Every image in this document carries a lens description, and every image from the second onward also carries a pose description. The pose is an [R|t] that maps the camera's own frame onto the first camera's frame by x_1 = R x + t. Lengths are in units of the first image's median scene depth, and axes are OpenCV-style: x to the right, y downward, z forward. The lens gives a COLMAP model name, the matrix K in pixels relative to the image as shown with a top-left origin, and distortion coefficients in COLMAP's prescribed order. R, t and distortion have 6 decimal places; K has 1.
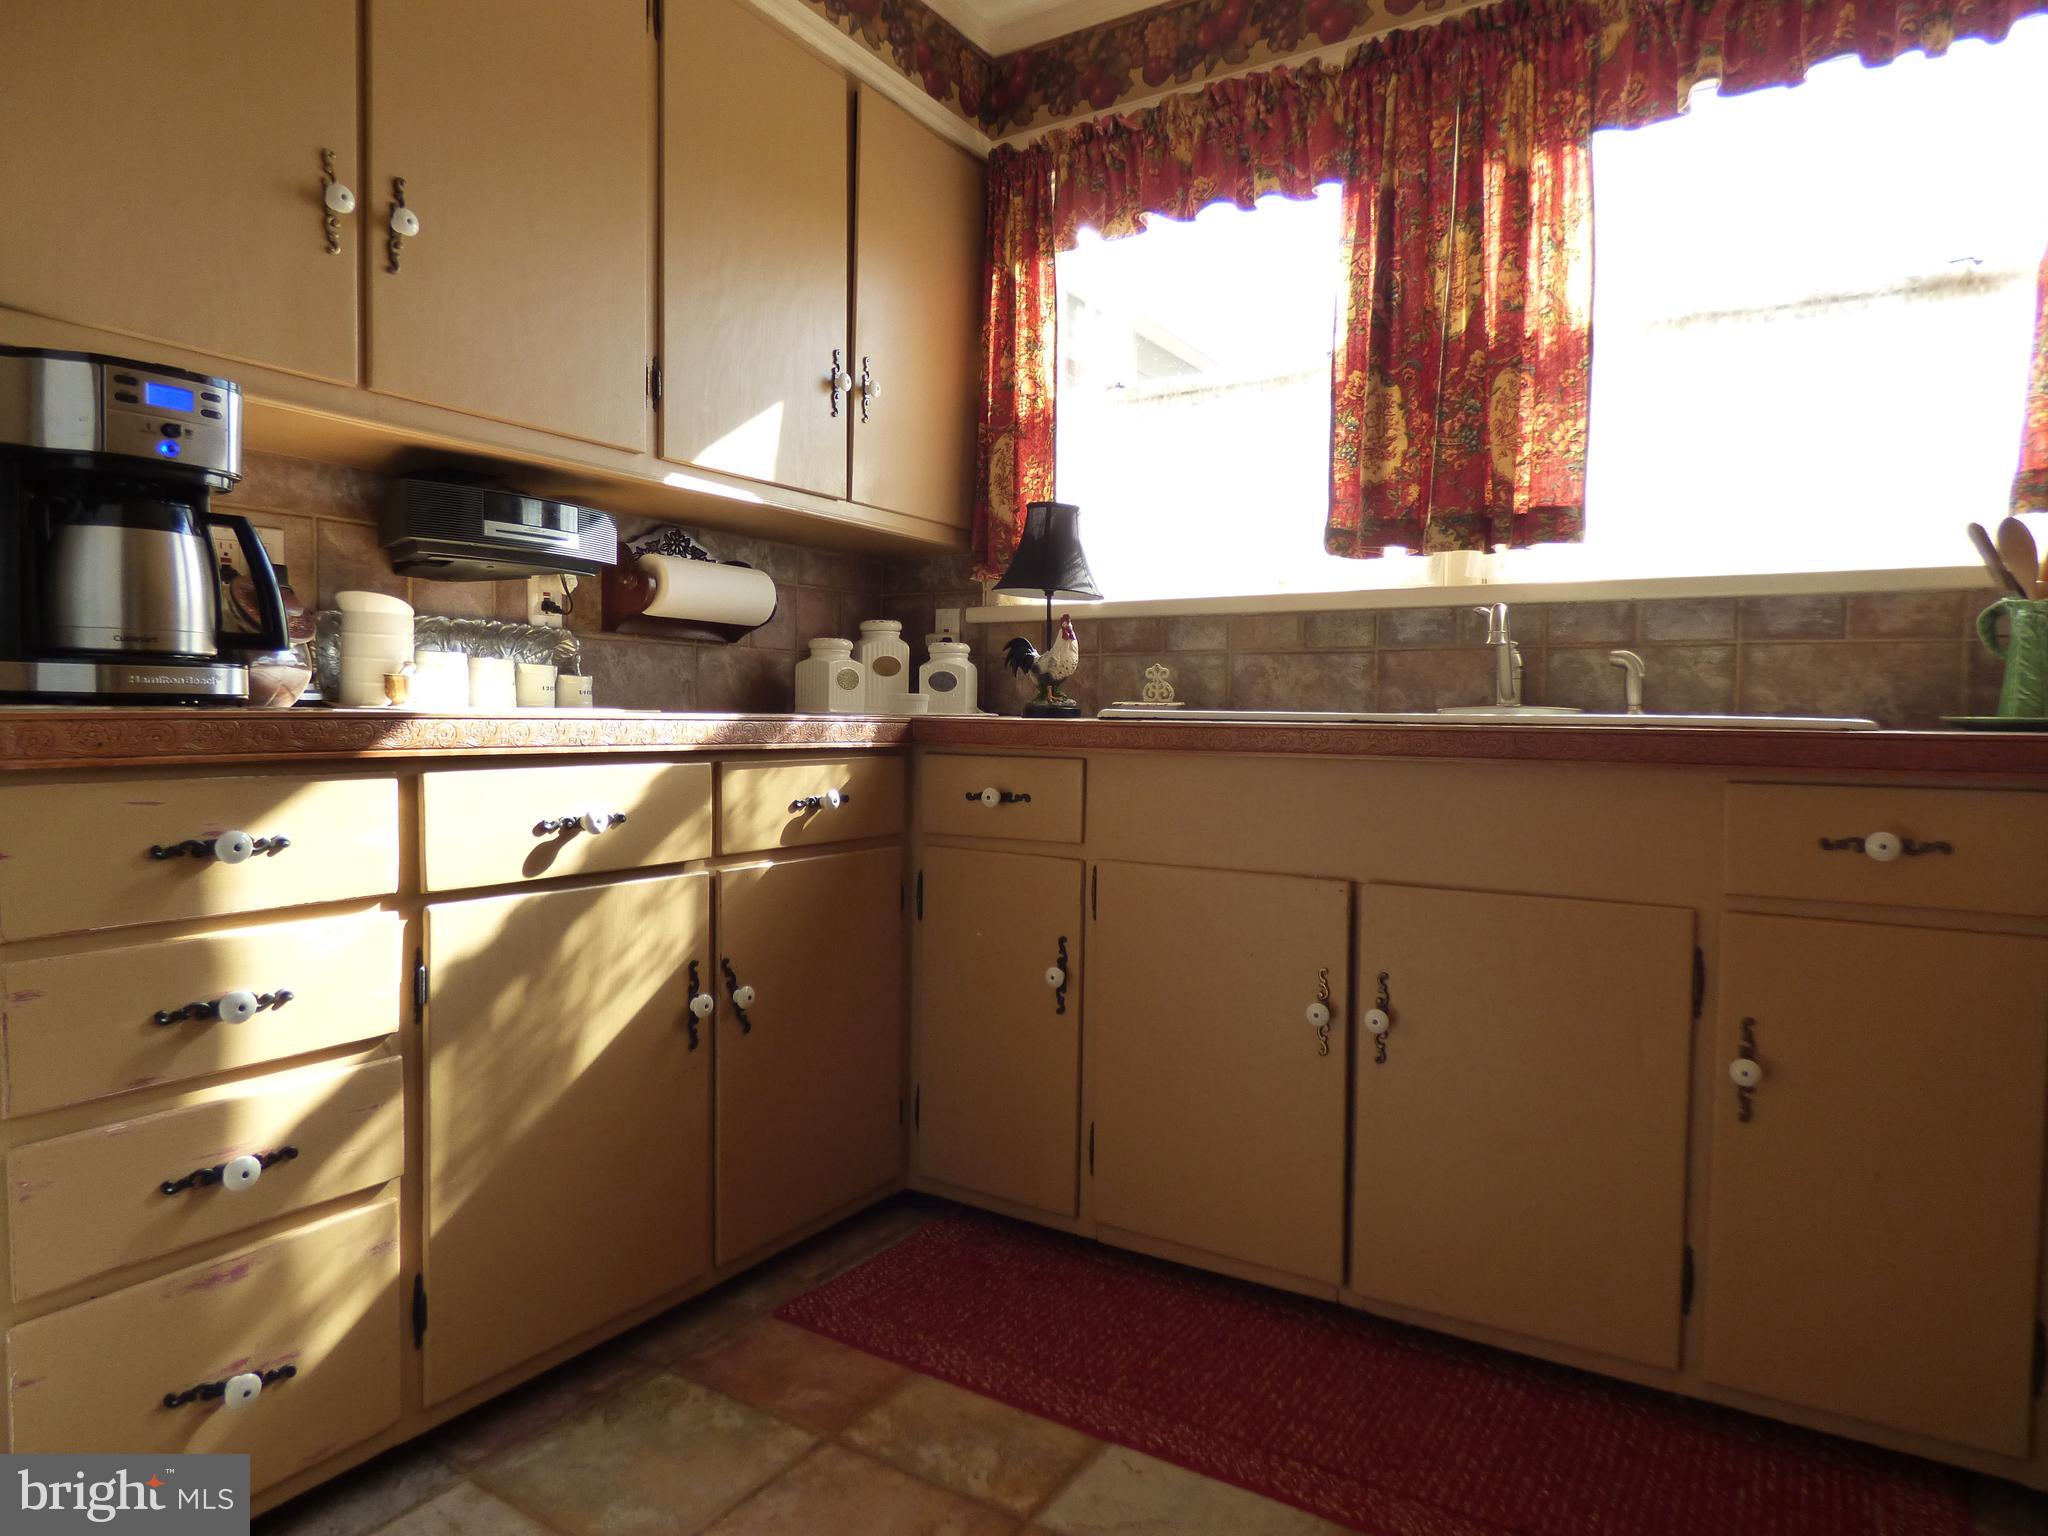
lens RADIAL K [[1228.5, 0, 1019.7], [0, 1228.5, 759.6], [0, 0, 1]] dist [-0.008570, -0.000348]
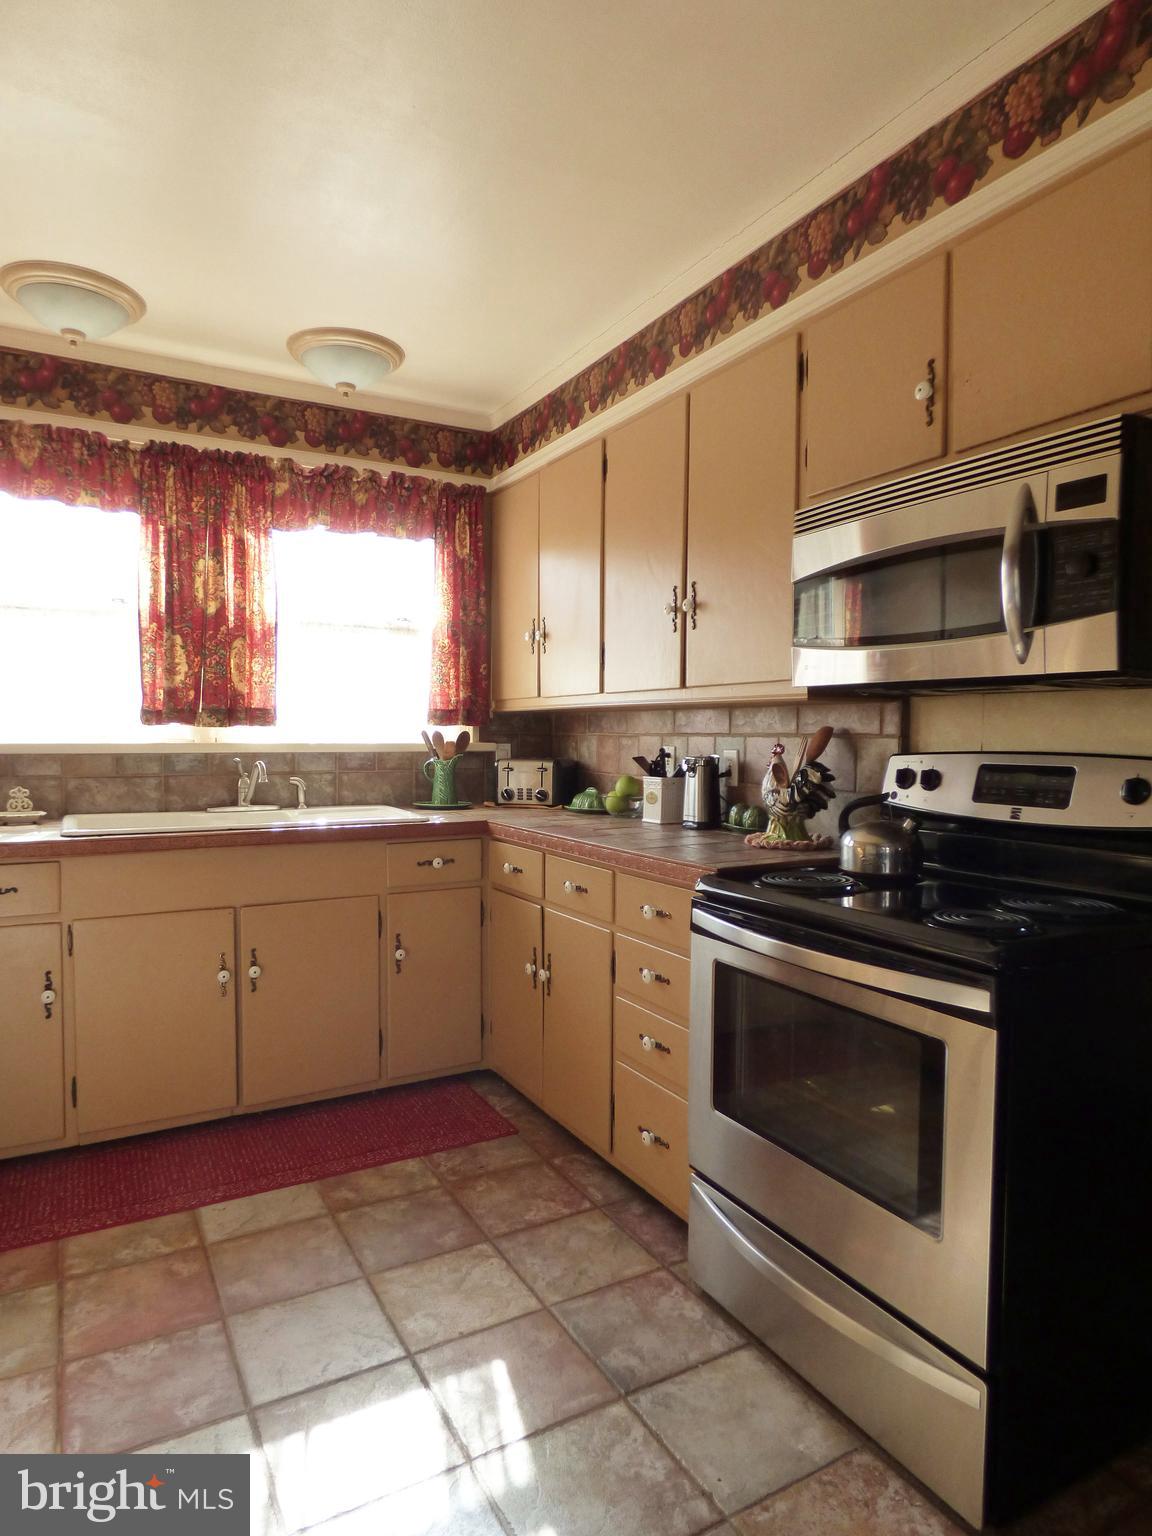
lens RADIAL K [[921.4, 0, 570.8], [0, 921.4, 769.7], [0, 0, 1]] dist [-0.008570, -0.000348]
pose [[0.480878, -0.046886, 0.875533, -0.674575], [0.030622, 0.998858, 0.036672, -0.144153], [-0.876253, 0.009176, 0.481765, -0.195989]]
